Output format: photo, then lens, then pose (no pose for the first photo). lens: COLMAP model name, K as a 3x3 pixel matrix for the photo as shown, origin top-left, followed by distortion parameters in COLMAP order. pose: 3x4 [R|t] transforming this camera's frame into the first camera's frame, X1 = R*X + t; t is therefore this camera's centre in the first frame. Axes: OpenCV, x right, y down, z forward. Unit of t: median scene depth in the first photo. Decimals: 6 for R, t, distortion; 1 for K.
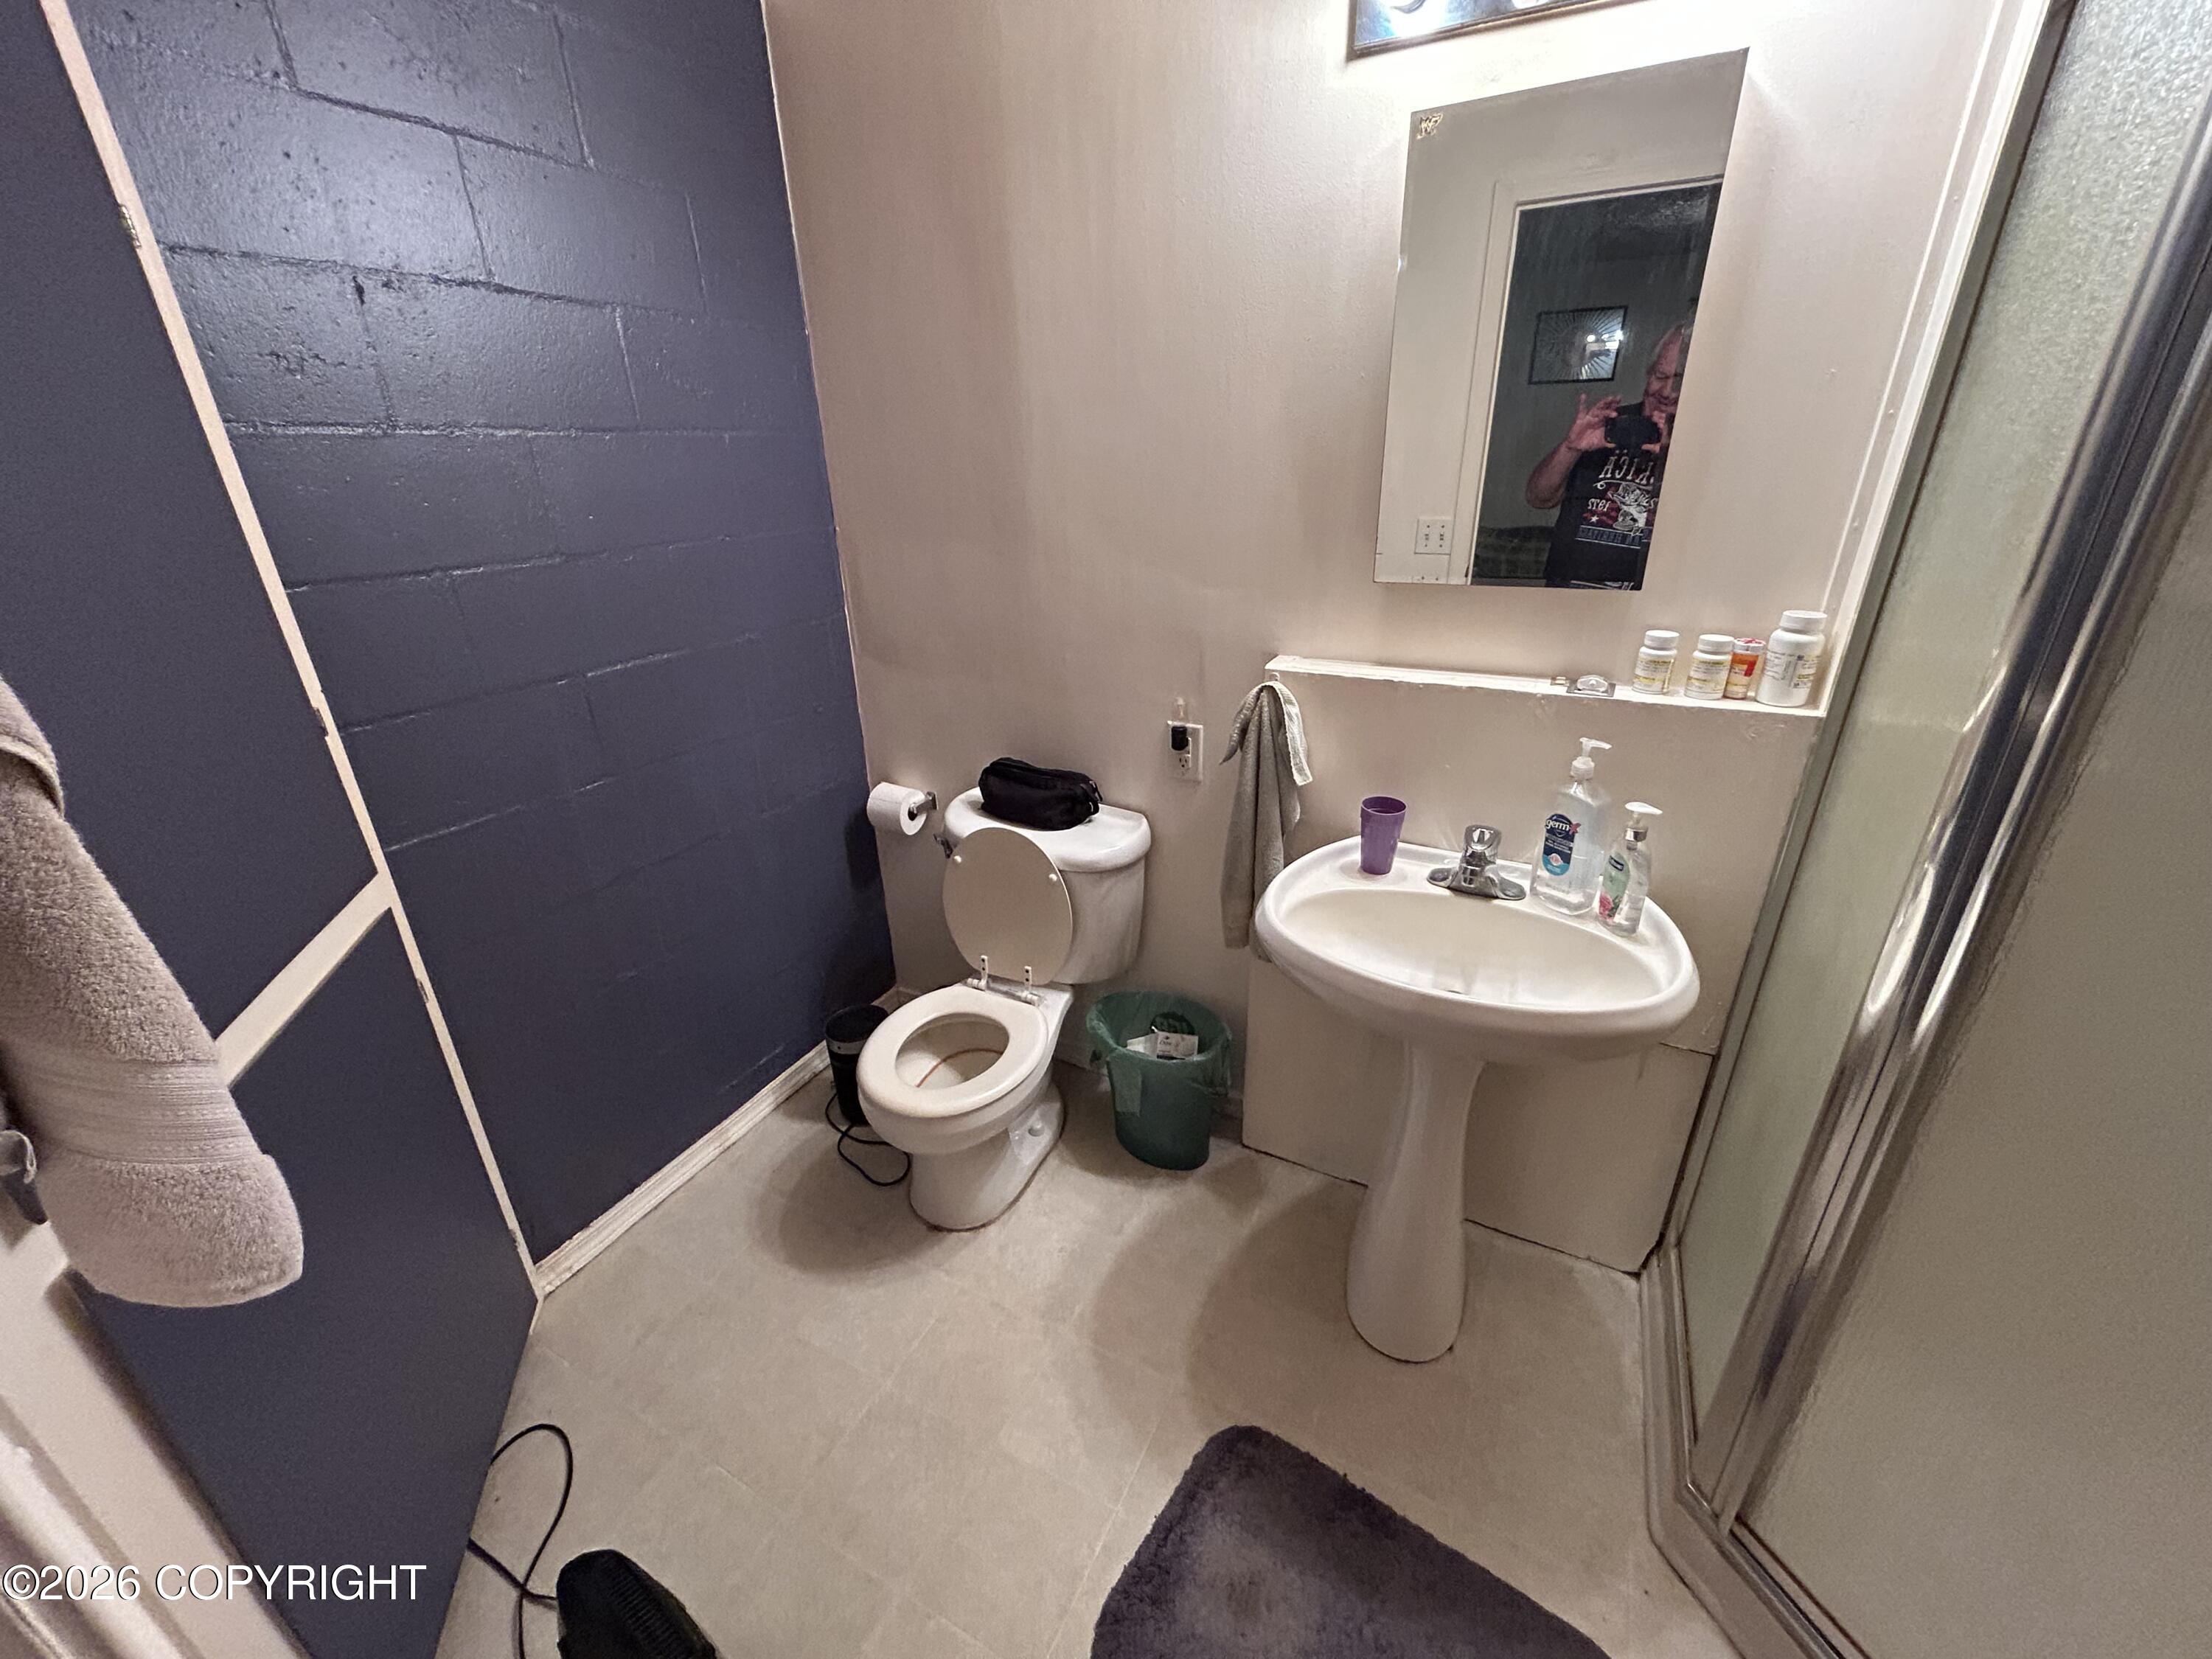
lens RADIAL K [[885.6, 0, 1108.1], [0, 885.6, 829.7], [0, 0, 1]] dist [0.003671, -0.001668]
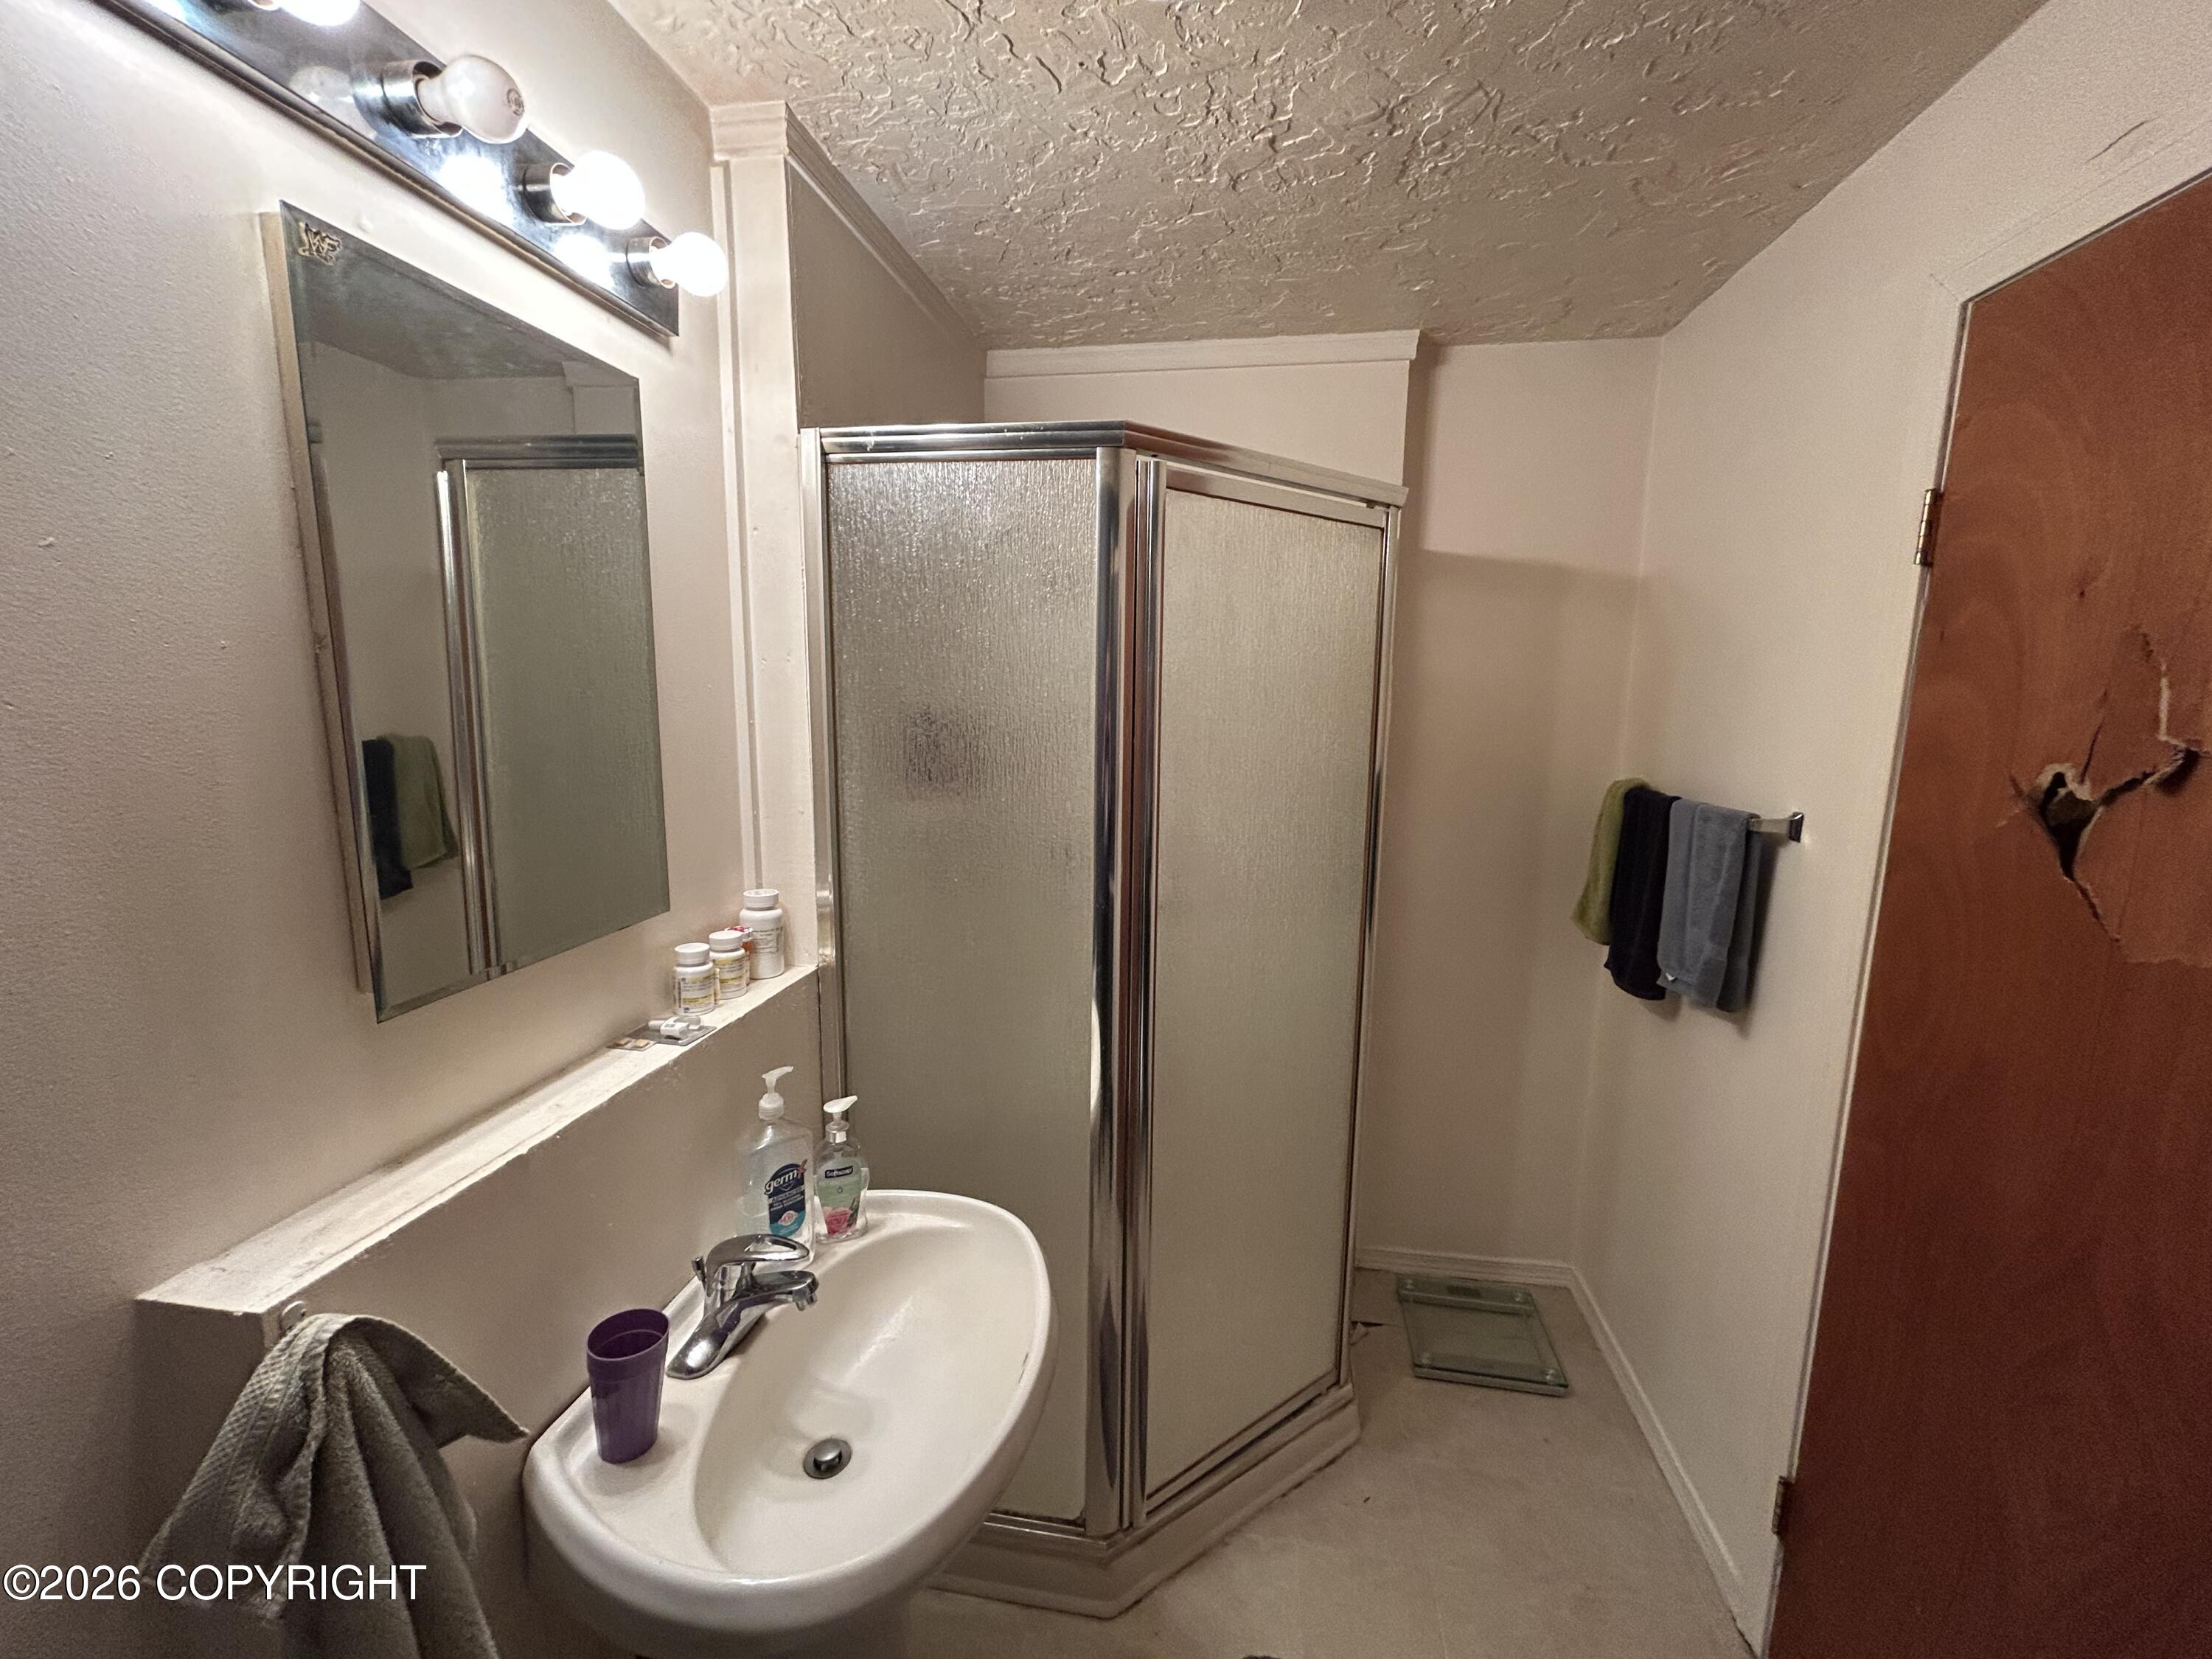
lens RADIAL K [[885.6, 0, 1113.0], [0, 885.6, 828.6], [0, 0, 1]] dist [0.003671, -0.001668]
pose [[-0.320721, -0.118883, 0.939683, -0.347062], [0.363176, 0.900831, 0.237923, -0.399661], [-0.874781, 0.417577, -0.245740, 0.817664]]
